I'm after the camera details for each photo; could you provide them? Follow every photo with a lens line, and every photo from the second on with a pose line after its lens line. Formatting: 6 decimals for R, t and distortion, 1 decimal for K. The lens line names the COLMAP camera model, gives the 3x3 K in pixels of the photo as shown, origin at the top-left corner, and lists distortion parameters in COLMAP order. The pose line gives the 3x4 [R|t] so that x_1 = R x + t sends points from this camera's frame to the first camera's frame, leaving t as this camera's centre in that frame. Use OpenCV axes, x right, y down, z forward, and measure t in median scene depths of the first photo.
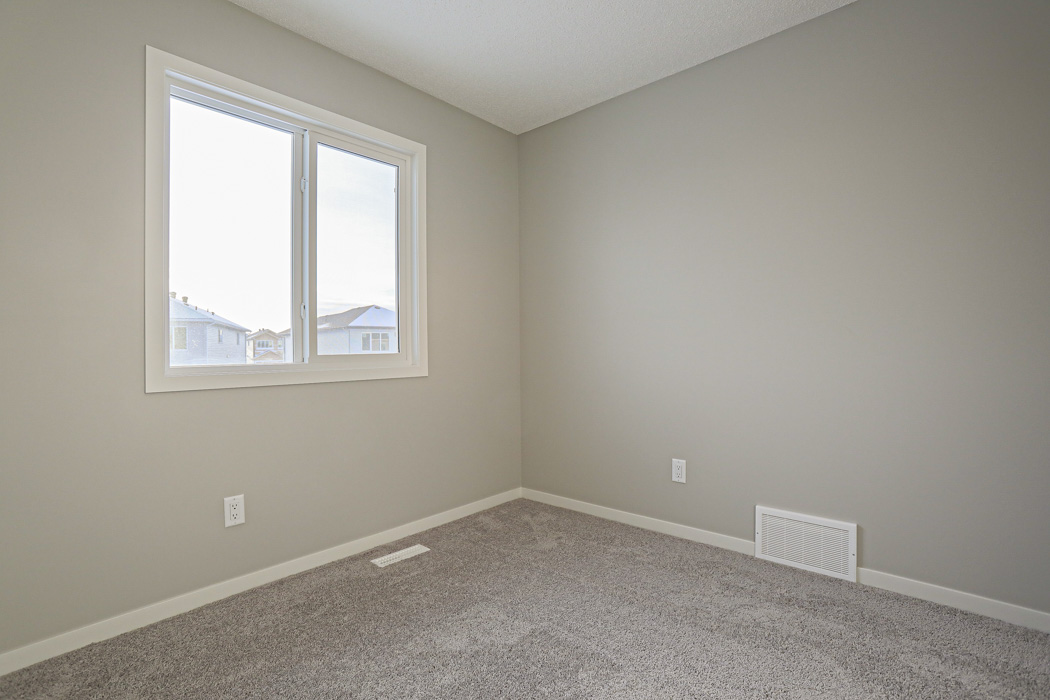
lens RADIAL K [[477.9, 0, 518.9], [0, 477.9, 344.9], [0, 0, 1]] dist [-0.064125, 0.024385]
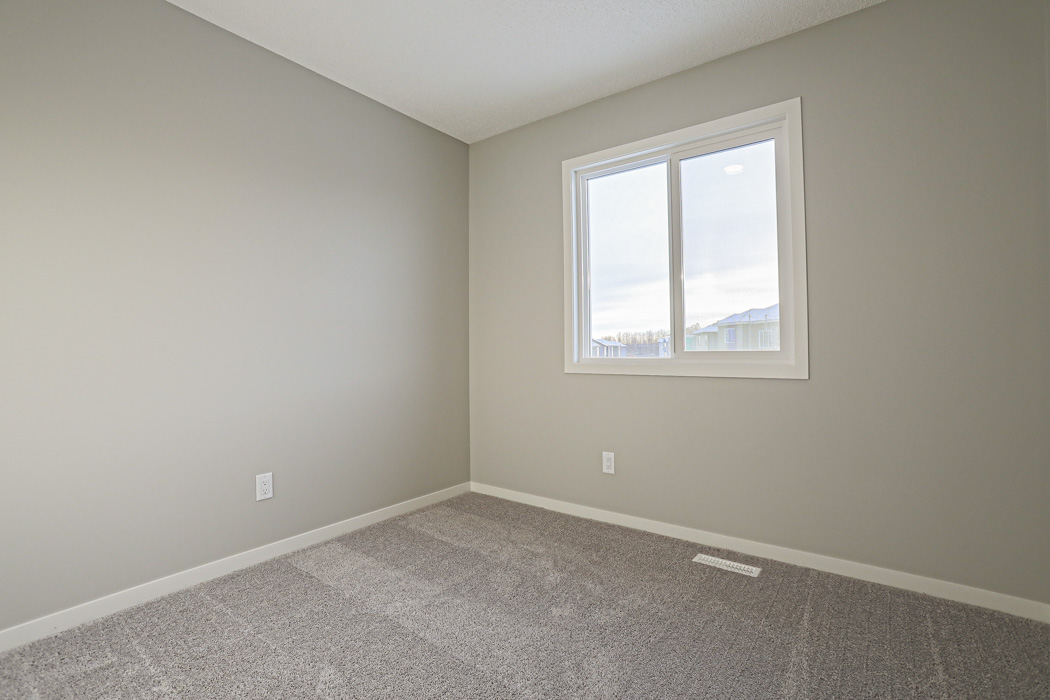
lens RADIAL K [[477.9, 0, 518.9], [0, 477.9, 344.9], [0, 0, 1]] dist [-0.064125, 0.024385]
pose [[0.099434, -0.002500, -0.995041, 0.628140], [0.012101, 0.999926, -0.001303, 0.003045], [0.994971, -0.011911, 0.099457, 0.490270]]
